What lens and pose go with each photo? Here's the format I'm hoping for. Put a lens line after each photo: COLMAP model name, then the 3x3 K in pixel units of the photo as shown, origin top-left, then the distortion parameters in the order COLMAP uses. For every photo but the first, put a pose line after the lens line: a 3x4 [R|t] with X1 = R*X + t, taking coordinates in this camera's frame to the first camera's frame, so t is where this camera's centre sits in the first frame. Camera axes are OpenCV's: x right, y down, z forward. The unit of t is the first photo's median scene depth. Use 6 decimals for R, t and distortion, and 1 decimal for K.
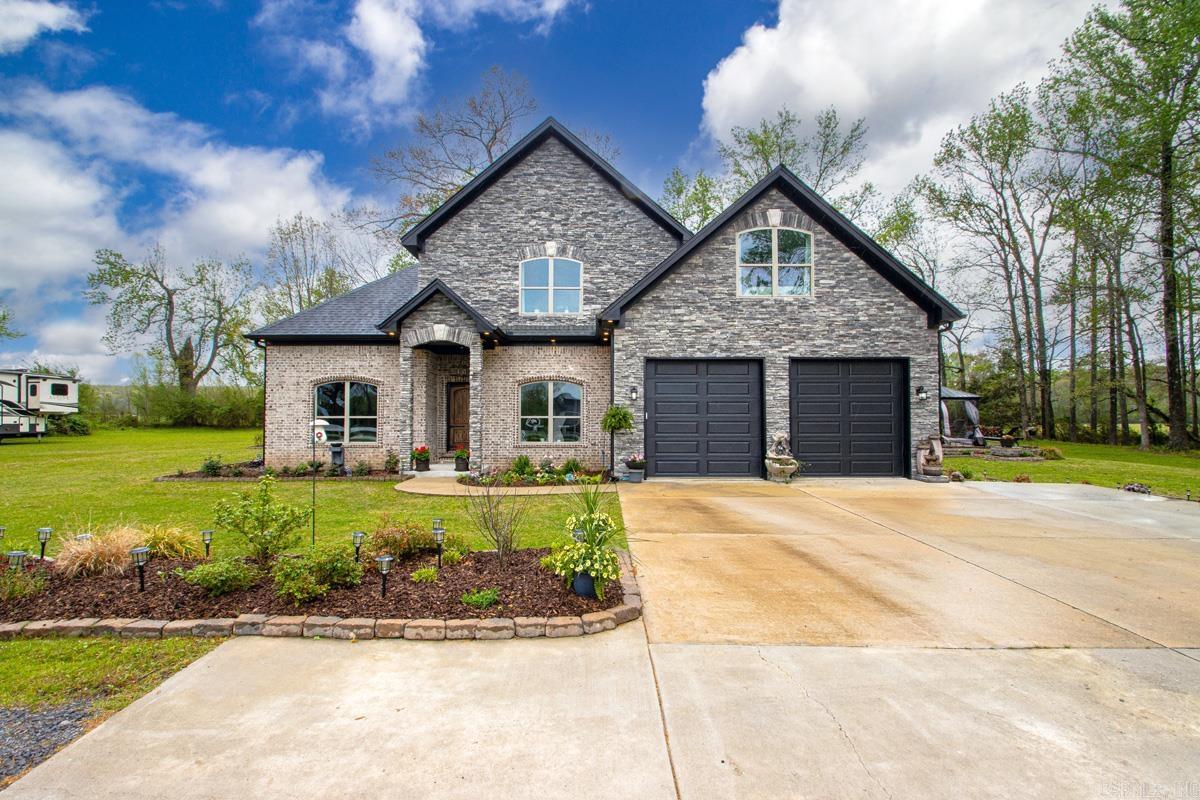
lens RADIAL K [[560.0, 0, 607.4], [0, 560.0, 402.9], [0, 0, 1]] dist [0.015826, -0.017103]
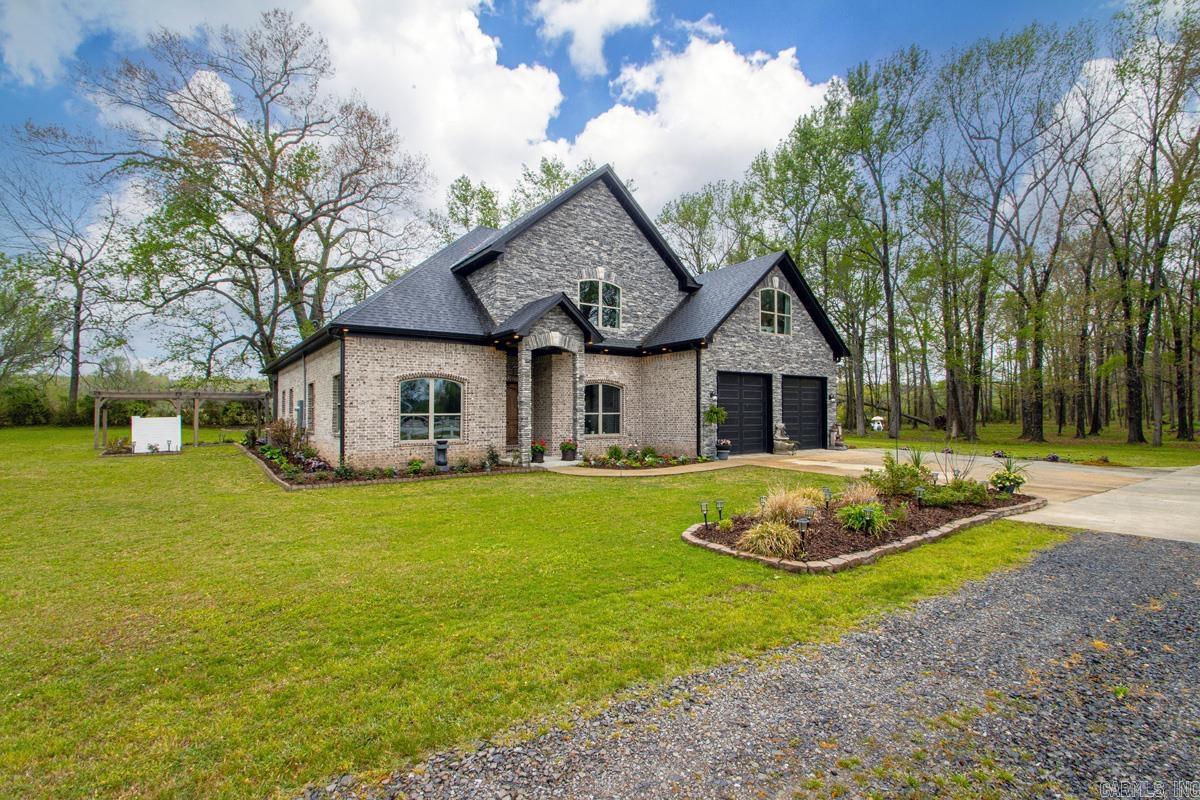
lens RADIAL K [[560.0, 0, 607.4], [0, 560.0, 402.9], [0, 0, 1]] dist [0.015826, -0.017103]
pose [[0.809727, 0.007403, 0.586760, -0.797769], [-0.010872, 0.999938, 0.002387, -0.000798], [-0.586706, -0.008313, 0.809758, 0.021539]]
